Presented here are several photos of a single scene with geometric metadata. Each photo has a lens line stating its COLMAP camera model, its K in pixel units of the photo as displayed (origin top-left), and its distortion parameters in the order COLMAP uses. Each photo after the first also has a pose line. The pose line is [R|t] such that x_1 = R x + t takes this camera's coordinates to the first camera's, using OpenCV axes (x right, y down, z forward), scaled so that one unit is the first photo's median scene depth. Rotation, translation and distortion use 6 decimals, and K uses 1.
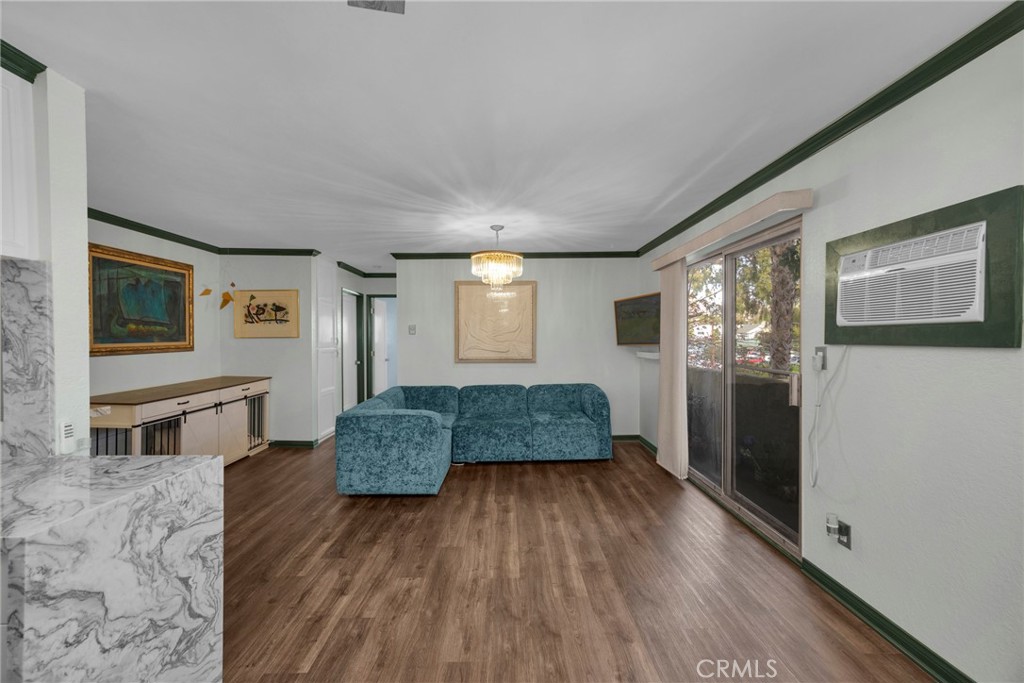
lens RADIAL K [[403.7, 0, 504.7], [0, 403.7, 344.1], [0, 0, 1]] dist [0.000416, 0.002818]
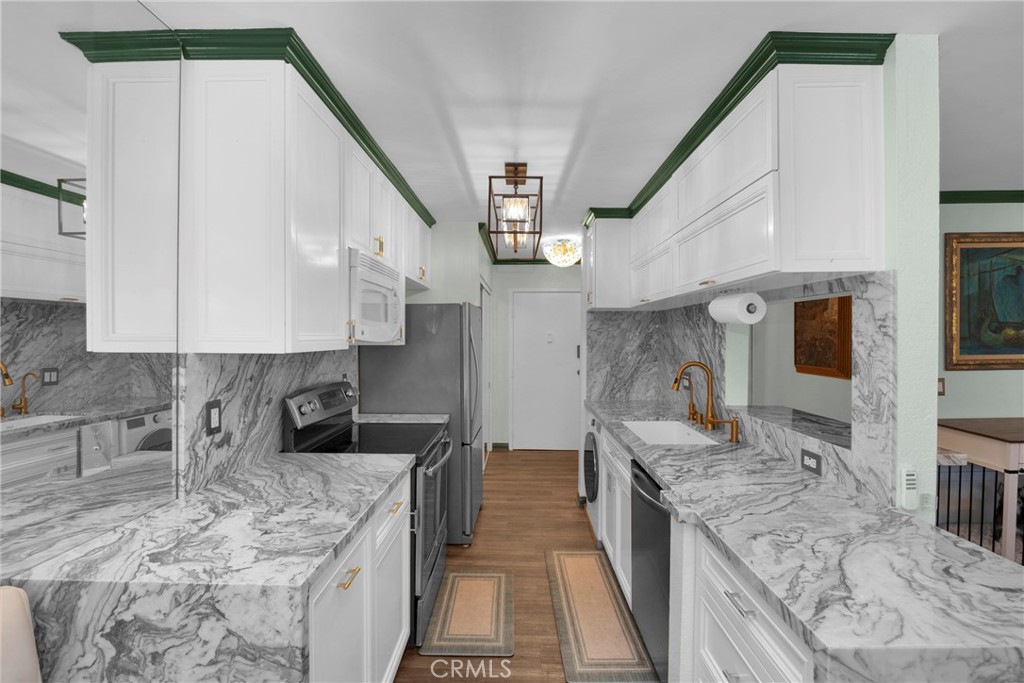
lens RADIAL K [[456.5, 0, 516.5], [0, 456.5, 340.6], [0, 0, 1]] dist [-0.013137, 0.000282]
pose [[-0.013447, 0.009173, -0.999868, -0.187598], [-0.012403, 0.999879, 0.009340, -0.056771], [0.999833, 0.012527, -0.013331, 0.238205]]
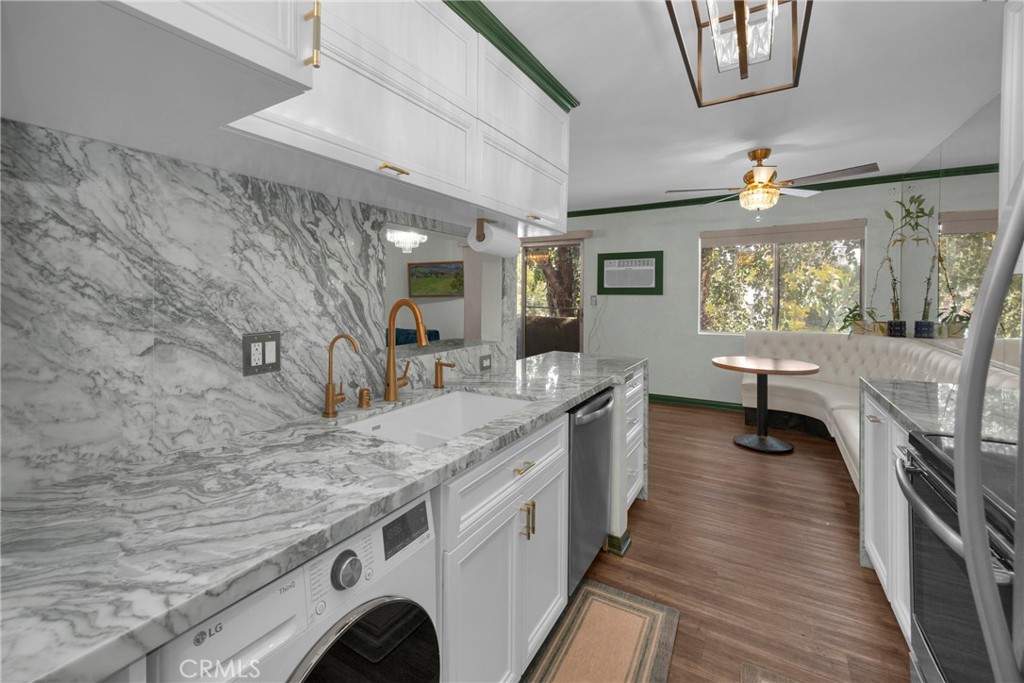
lens RADIAL K [[403.7, 0, 495.3], [0, 403.7, 294.7], [0, 0, 1]] dist [0.000416, 0.002818]
pose [[0.551920, 0.002302, 0.833894, -1.974445], [0.006994, 0.999948, -0.007389, 0.018190], [-0.833868, 0.009910, 0.551875, 0.191787]]
